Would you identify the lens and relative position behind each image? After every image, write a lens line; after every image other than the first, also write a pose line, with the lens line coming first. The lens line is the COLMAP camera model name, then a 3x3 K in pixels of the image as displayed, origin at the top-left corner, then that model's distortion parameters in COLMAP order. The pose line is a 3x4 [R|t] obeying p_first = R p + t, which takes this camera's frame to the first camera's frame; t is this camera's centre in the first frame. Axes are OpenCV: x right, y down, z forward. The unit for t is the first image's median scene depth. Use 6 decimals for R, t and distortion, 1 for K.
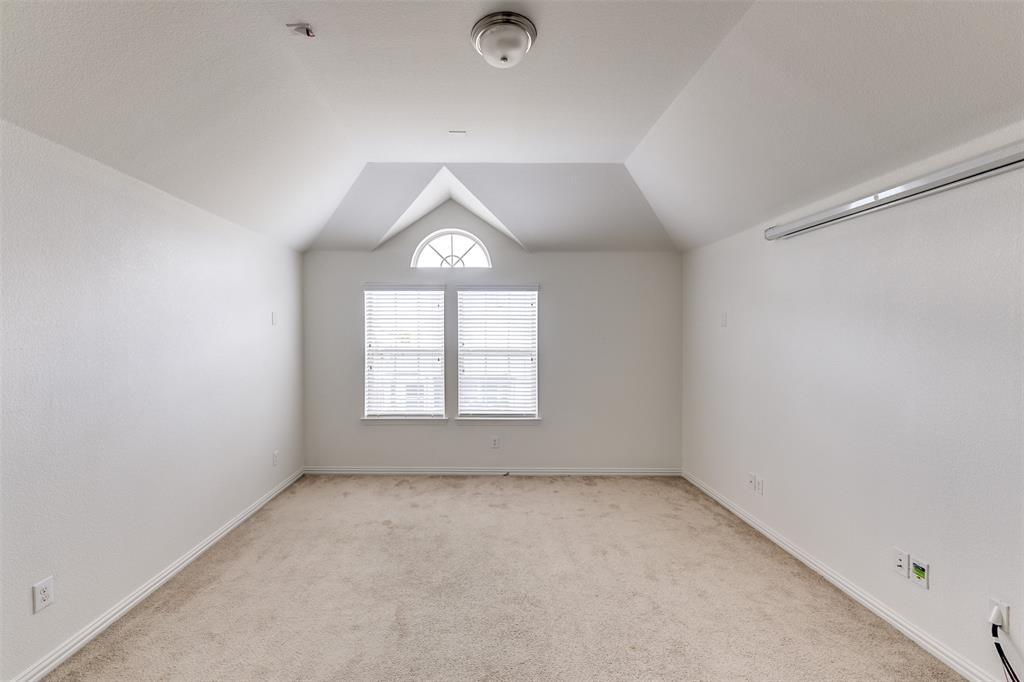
lens RADIAL K [[415.0, 0, 519.3], [0, 415.0, 342.6], [0, 0, 1]] dist [-0.002810, -0.000869]
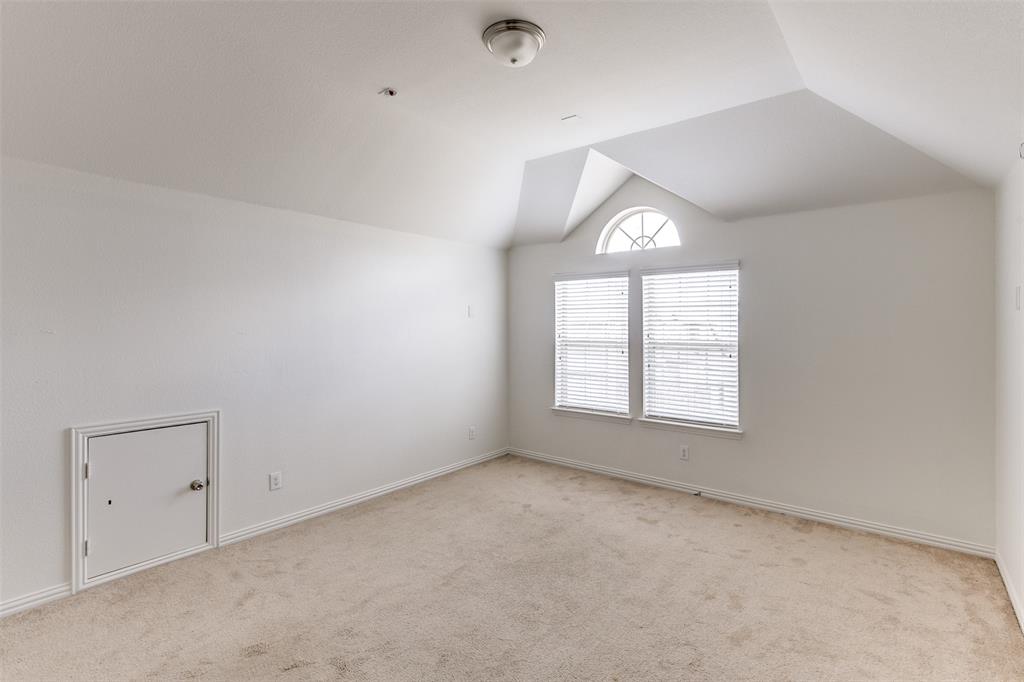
lens RADIAL K [[479.3, 0, 514.7], [0, 479.3, 330.8], [0, 0, 1]] dist [-0.002461, -0.000773]
pose [[0.787203, 0.005454, -0.616670, 0.279452], [-0.010416, 0.999936, -0.004453, 0.000644], [0.616606, 0.009929, 0.787209, 0.022639]]
